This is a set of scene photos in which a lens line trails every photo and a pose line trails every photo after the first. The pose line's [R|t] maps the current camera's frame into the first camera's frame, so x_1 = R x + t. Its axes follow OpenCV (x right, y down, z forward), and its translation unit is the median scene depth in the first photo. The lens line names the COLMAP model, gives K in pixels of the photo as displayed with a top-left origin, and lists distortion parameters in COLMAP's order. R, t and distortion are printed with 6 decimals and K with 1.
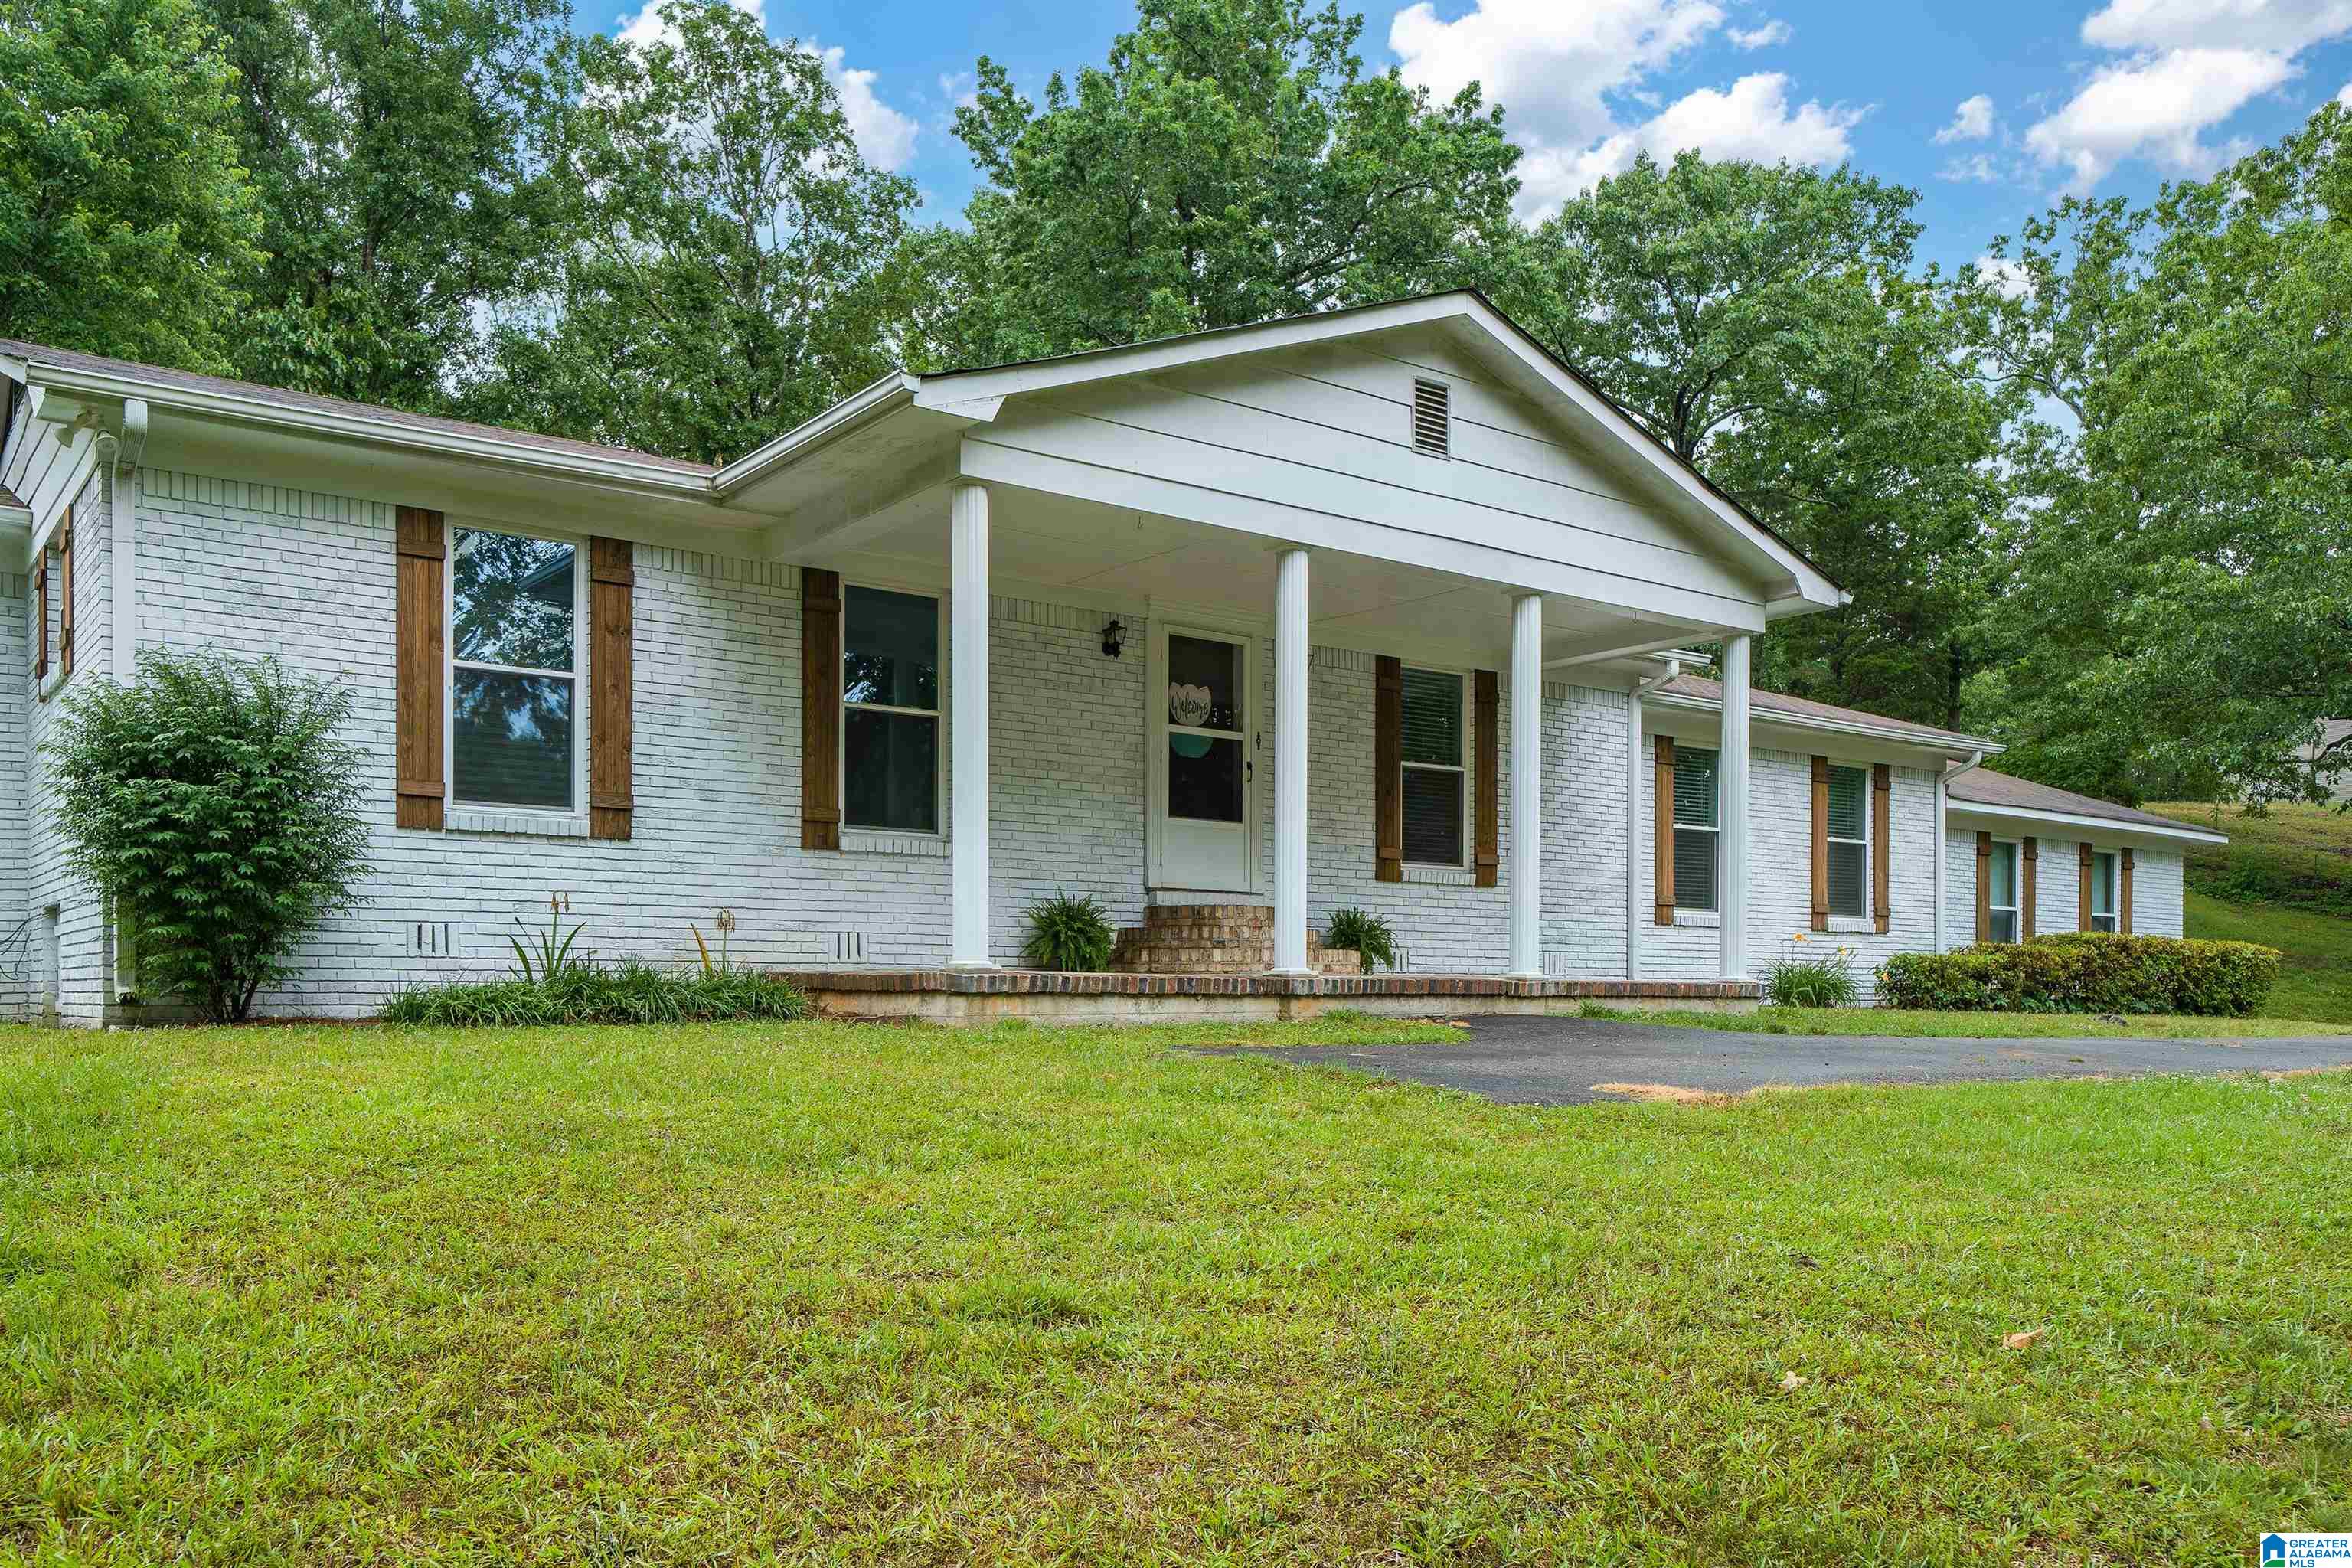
lens RADIAL K [[1823.0, 0, 1176.0], [0, 1823.0, 784.0], [0, 0, 1]] dist [-0.002849, -0.000388]
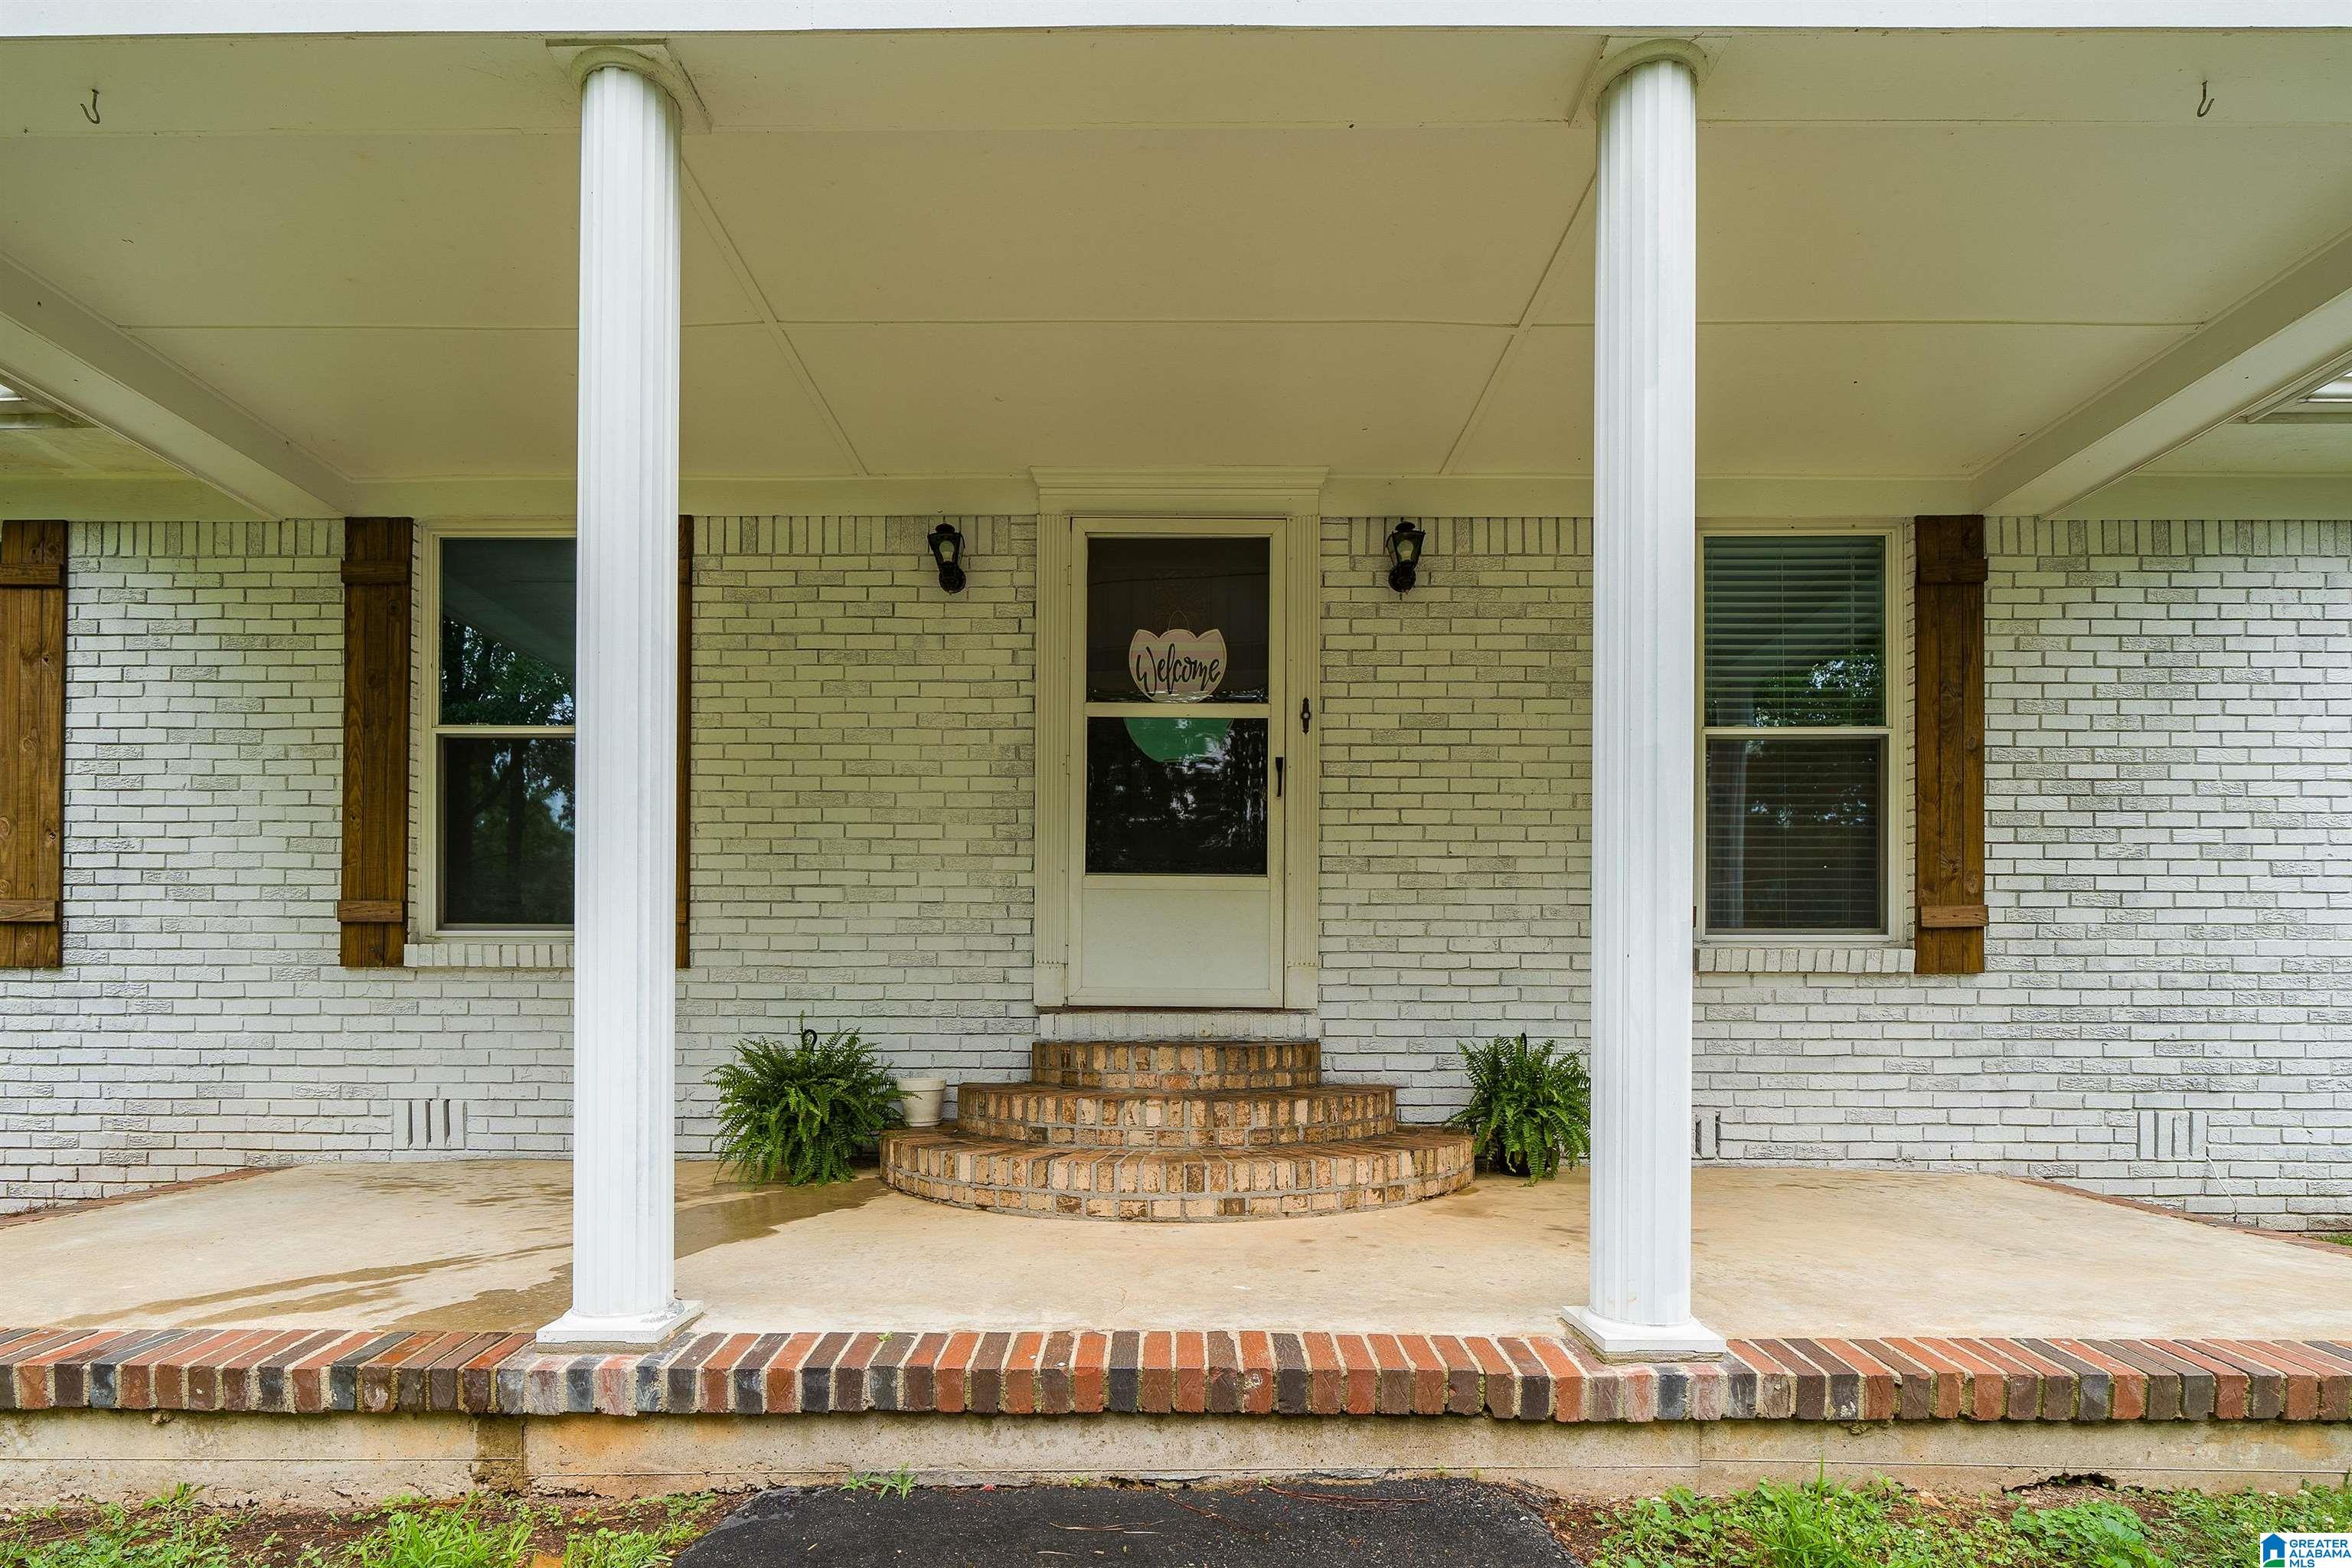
lens RADIAL K [[1204.3, 0, 1172.8], [0, 1204.3, 937.8], [0, 0, 1]] dist [-0.005874, -0.000157]
pose [[0.786127, -0.027553, -0.617450, 0.271340], [0.067726, 0.996830, 0.041745, 0.027085], [0.614343, -0.074634, 0.785502, 0.843108]]
